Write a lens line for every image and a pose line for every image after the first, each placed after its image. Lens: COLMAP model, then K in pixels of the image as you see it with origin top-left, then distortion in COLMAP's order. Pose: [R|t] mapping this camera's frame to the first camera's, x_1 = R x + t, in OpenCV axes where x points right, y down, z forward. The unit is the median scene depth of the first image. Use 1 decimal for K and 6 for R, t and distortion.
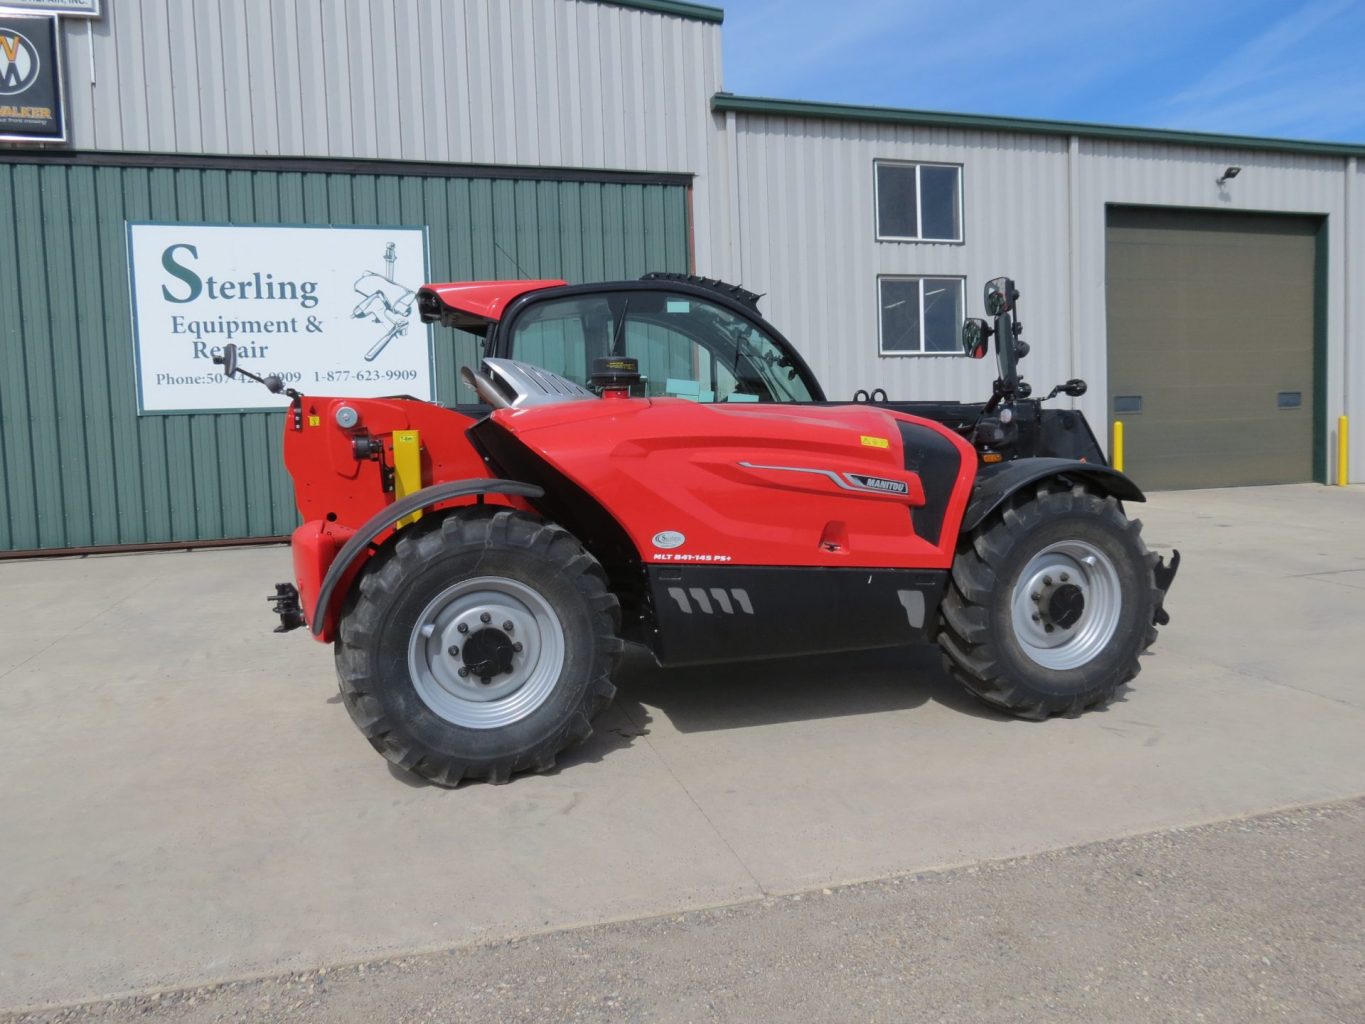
lens RADIAL K [[965.8, 0, 678.9], [0, 965.8, 507.4], [0, 0, 1]] dist [-0.036877, 0.020209]
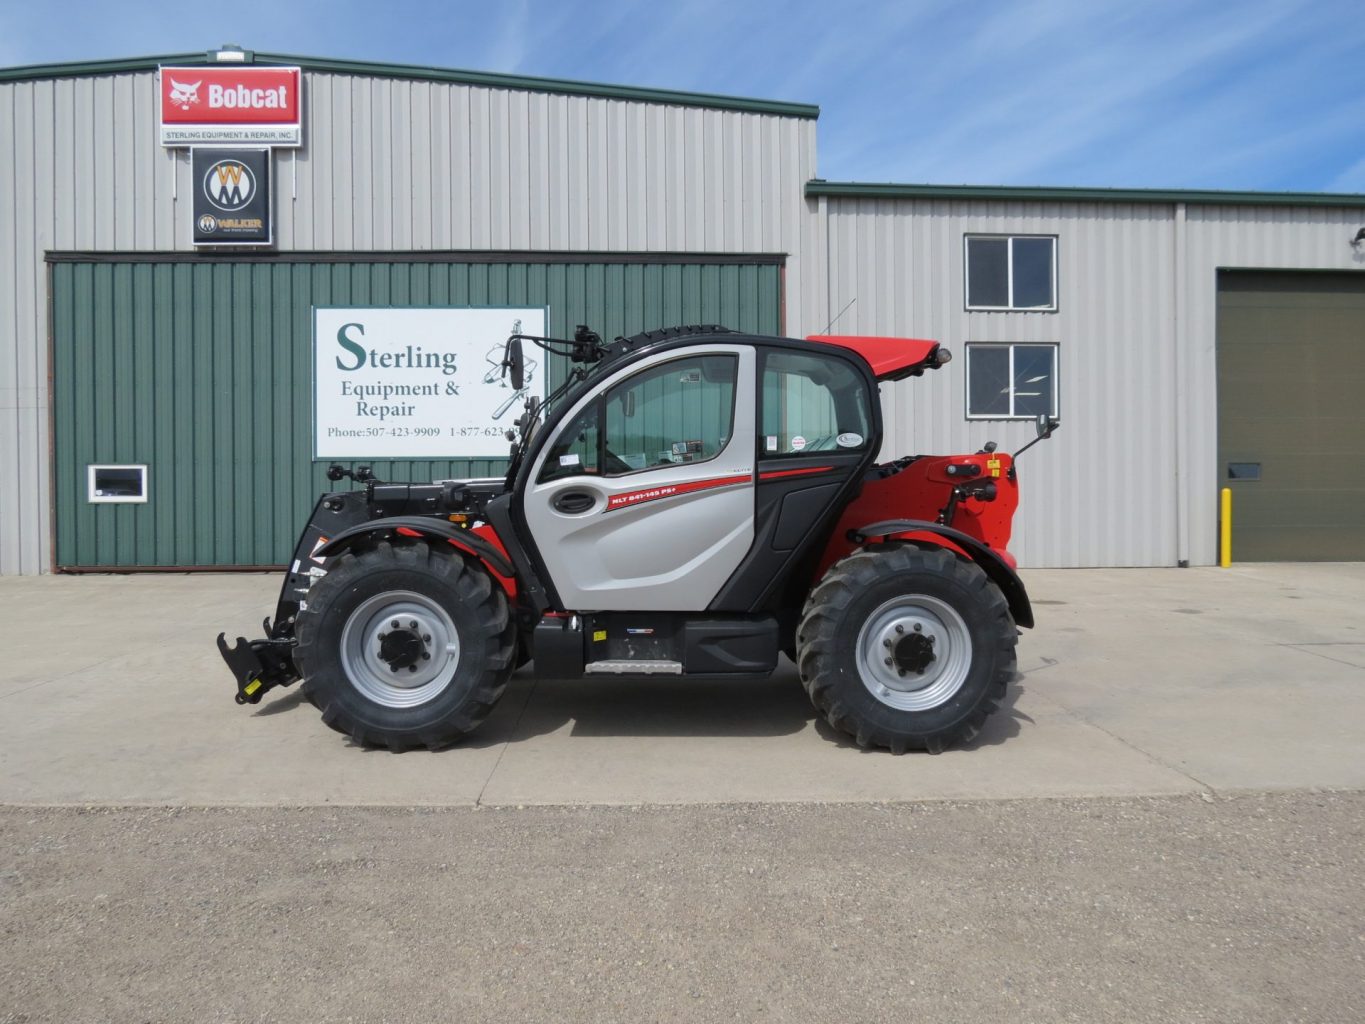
lens RADIAL K [[965.8, 0, 684.6], [0, 965.8, 511.7], [0, 0, 1]] dist [-0.036877, 0.020209]
pose [[0.973348, 0.032900, -0.226960, 0.309520], [-0.044222, 0.998009, -0.044981, 0.006194], [0.225028, 0.053819, 0.972865, -0.160561]]
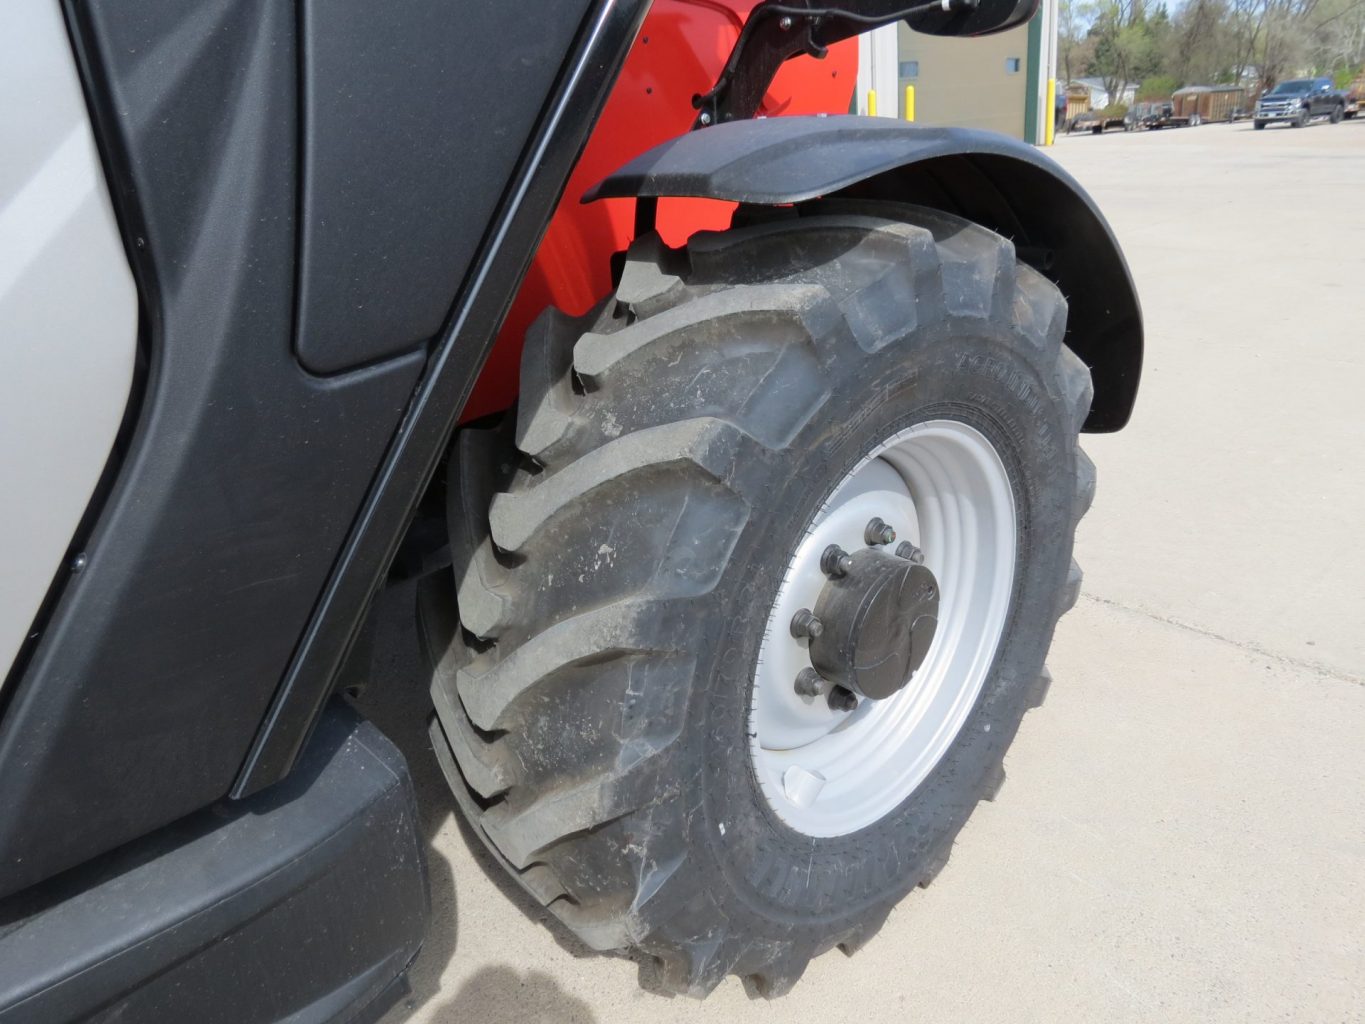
lens RADIAL K [[965.8, 0, 677.5], [0, 965.8, 519.3], [0, 0, 1]] dist [-0.036877, 0.020209]
pose [[0.896131, -0.206013, 0.393076, 0.200920], [0.082434, 0.947581, 0.308699, -0.015274], [-0.436067, -0.244232, 0.866139, 0.459912]]
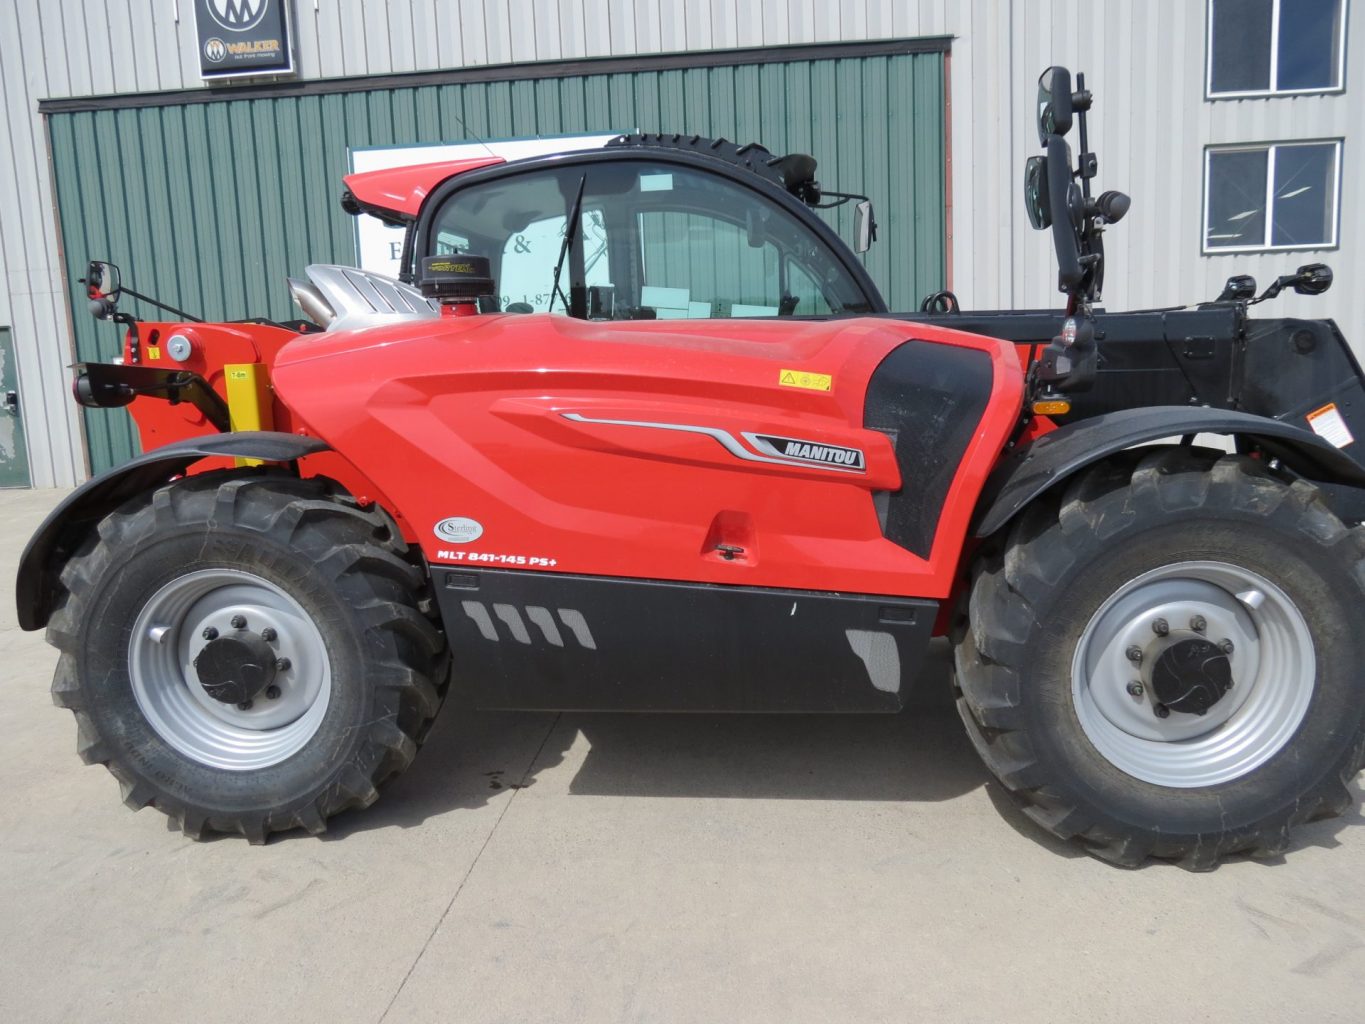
lens RADIAL K [[965.8, 0, 681.4], [0, 965.8, 512.9], [0, 0, 1]] dist [-0.036877, 0.020209]
pose [[0.932126, 0.051387, -0.358471, 0.214780], [-0.020416, 0.995764, 0.089655, -0.023657], [0.361559, -0.076251, 0.929226, 0.258207]]
